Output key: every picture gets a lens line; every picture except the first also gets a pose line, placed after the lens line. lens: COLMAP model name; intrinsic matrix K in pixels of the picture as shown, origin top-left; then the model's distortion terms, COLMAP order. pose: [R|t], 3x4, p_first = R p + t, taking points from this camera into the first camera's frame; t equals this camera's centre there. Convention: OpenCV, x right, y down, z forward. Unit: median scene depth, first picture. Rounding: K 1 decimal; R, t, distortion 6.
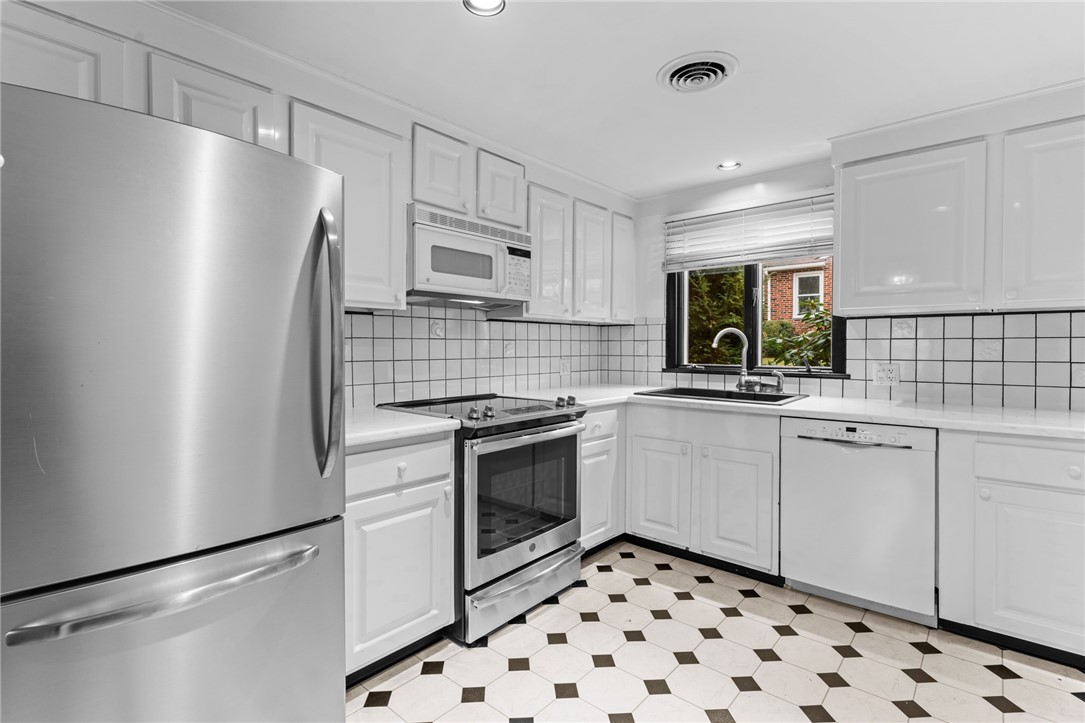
lens RADIAL K [[519.3, 0, 538.0], [0, 519.3, 355.7], [0, 0, 1]] dist [0.002277, 0.000260]
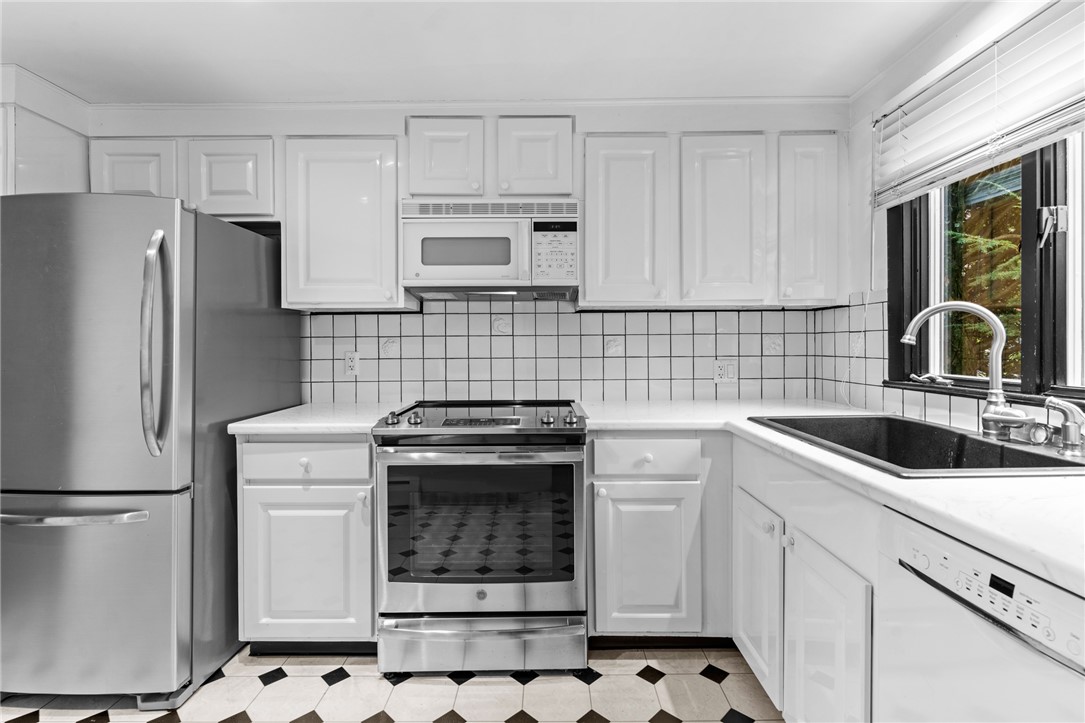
lens RADIAL K [[519.3, 0, 540.7], [0, 519.3, 343.3], [0, 0, 1]] dist [0.002277, 0.000260]
pose [[0.655770, -0.004048, -0.754950, 0.551980], [-0.007337, 0.999904, -0.011735, -0.008365], [0.754925, 0.013235, 0.655678, 0.454957]]
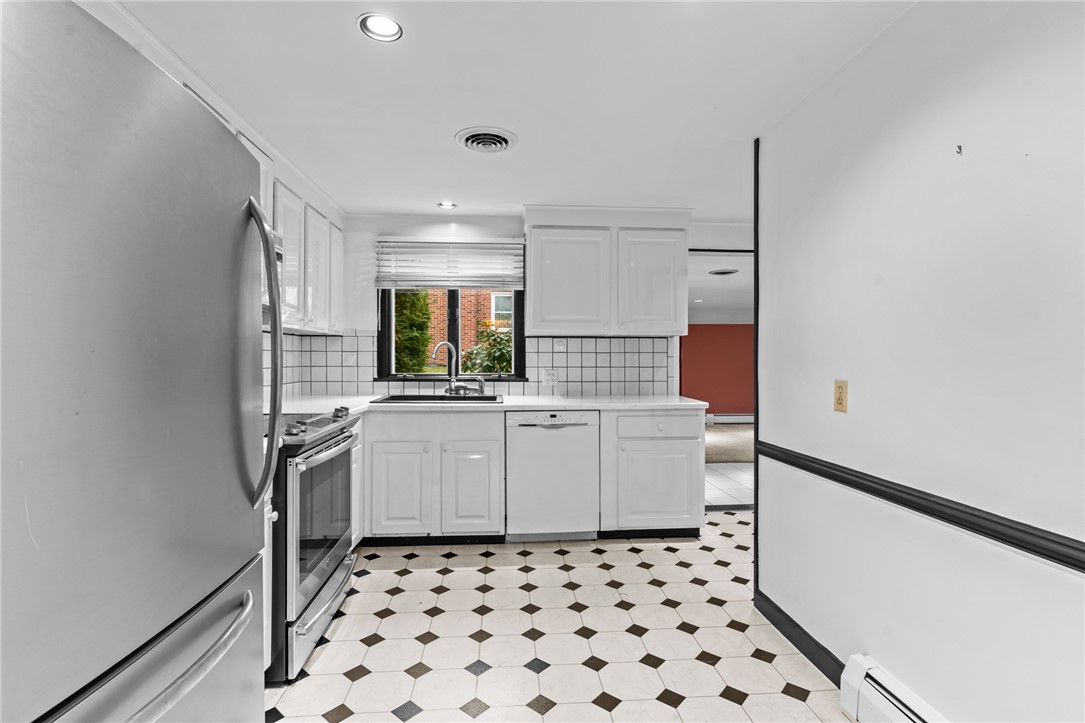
lens RADIAL K [[519.3, 0, 537.4], [0, 519.3, 361.4], [0, 0, 1]] dist [0.002277, 0.000260]
pose [[0.700540, -0.003780, 0.713603, -0.368291], [0.010799, 0.999928, -0.005305, -0.000343], [-0.713531, 0.011423, 0.700530, 0.027368]]
